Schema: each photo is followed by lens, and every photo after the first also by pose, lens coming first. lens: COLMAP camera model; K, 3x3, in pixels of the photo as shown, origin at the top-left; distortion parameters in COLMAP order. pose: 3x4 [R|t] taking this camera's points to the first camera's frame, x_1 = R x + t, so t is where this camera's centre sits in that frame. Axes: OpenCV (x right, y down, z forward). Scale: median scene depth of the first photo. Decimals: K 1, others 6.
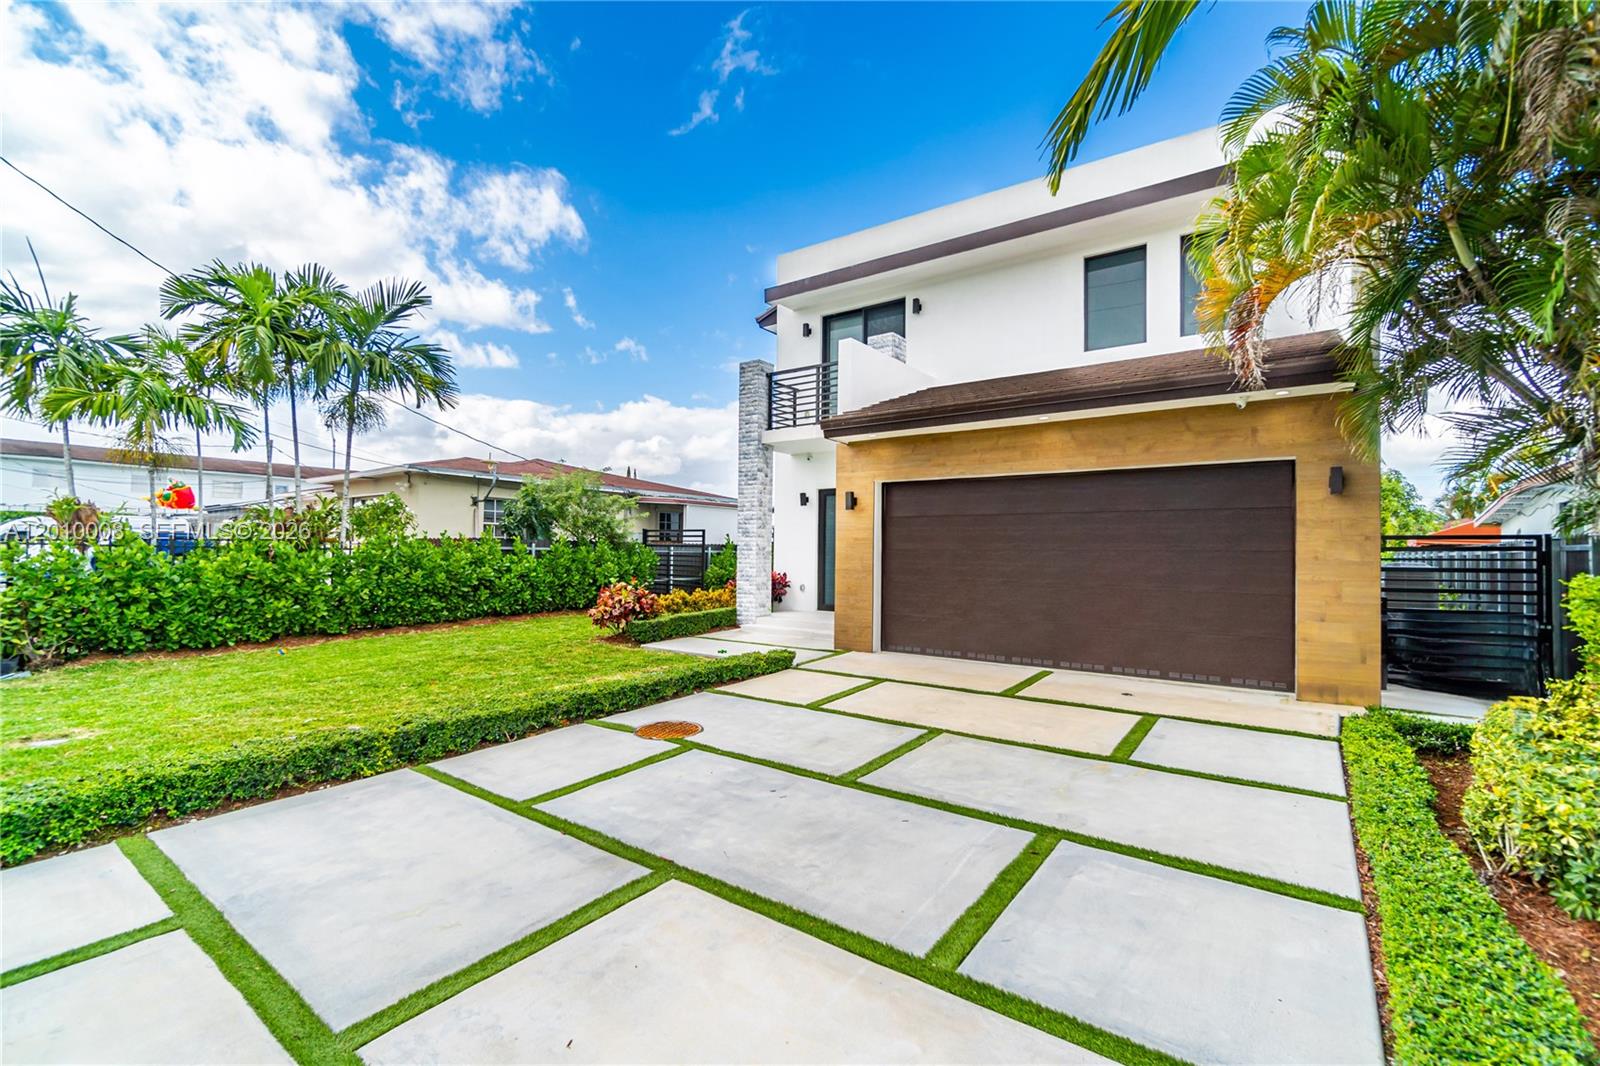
lens RADIAL K [[712.5, 0, 790.9], [0, 712.5, 531.6], [0, 0, 1]] dist [0.000609, -0.000243]
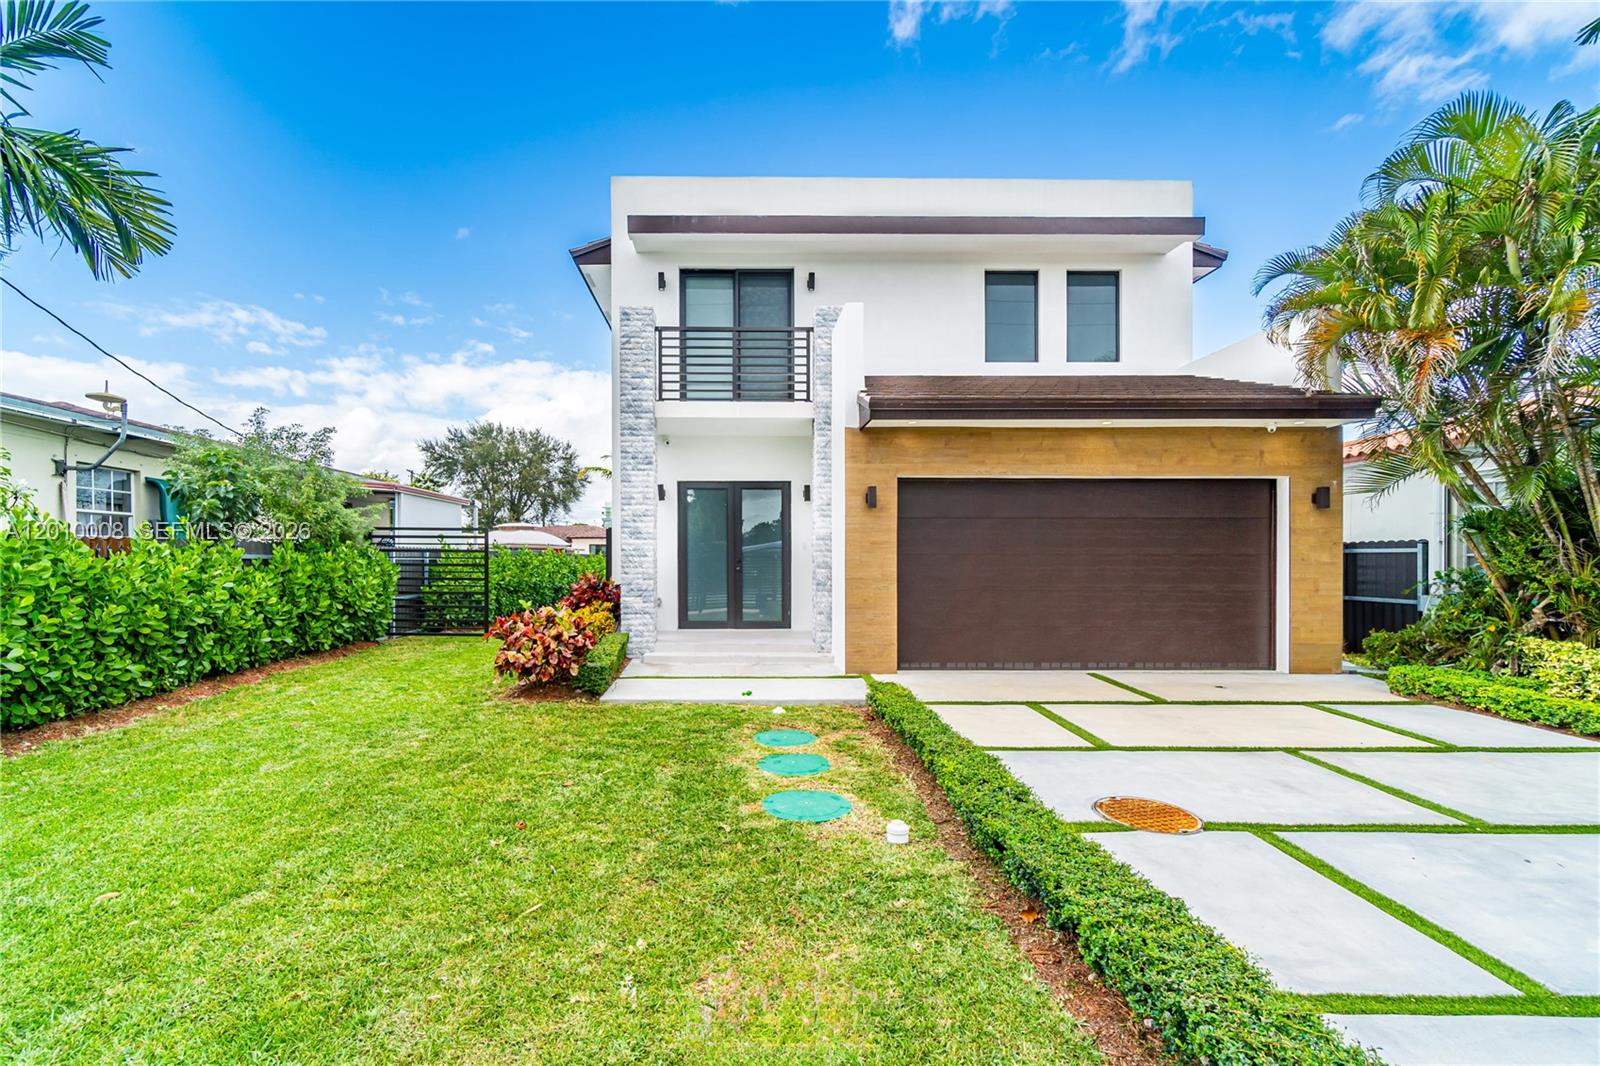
lens RADIAL K [[713.0, 0, 738.7], [0, 713.0, 563.5], [0, 0, 1]] dist [-0.000770, -0.000088]
pose [[0.800608, -0.013621, 0.599033, -0.523800], [-0.010336, 0.999279, 0.036536, 0.005826], [-0.599099, -0.035443, 0.799890, 0.395492]]
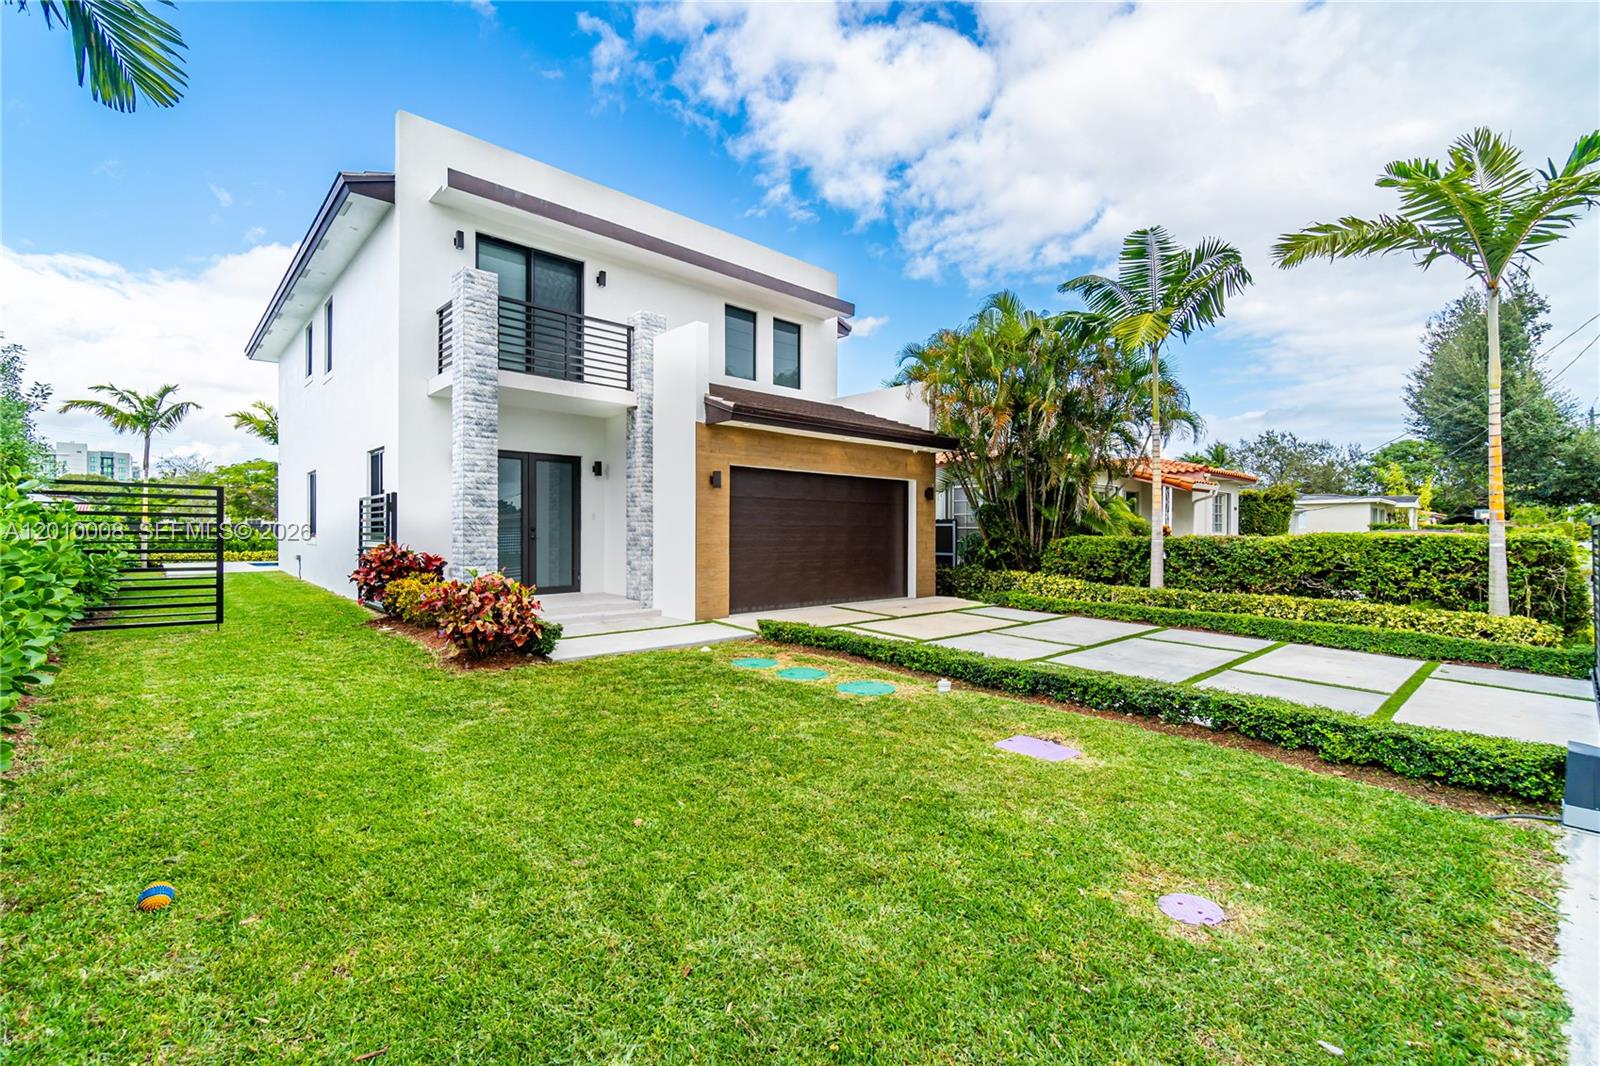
lens RADIAL K [[688.3, 0, 792.3], [0, 688.3, 537.4], [0, 0, 1]] dist [-0.001758, -0.000243]
pose [[0.185098, -0.019895, 0.982519, -0.869996], [-0.032652, 0.999119, 0.026383, 0.012113], [-0.982177, -0.036964, 0.184286, 0.661733]]
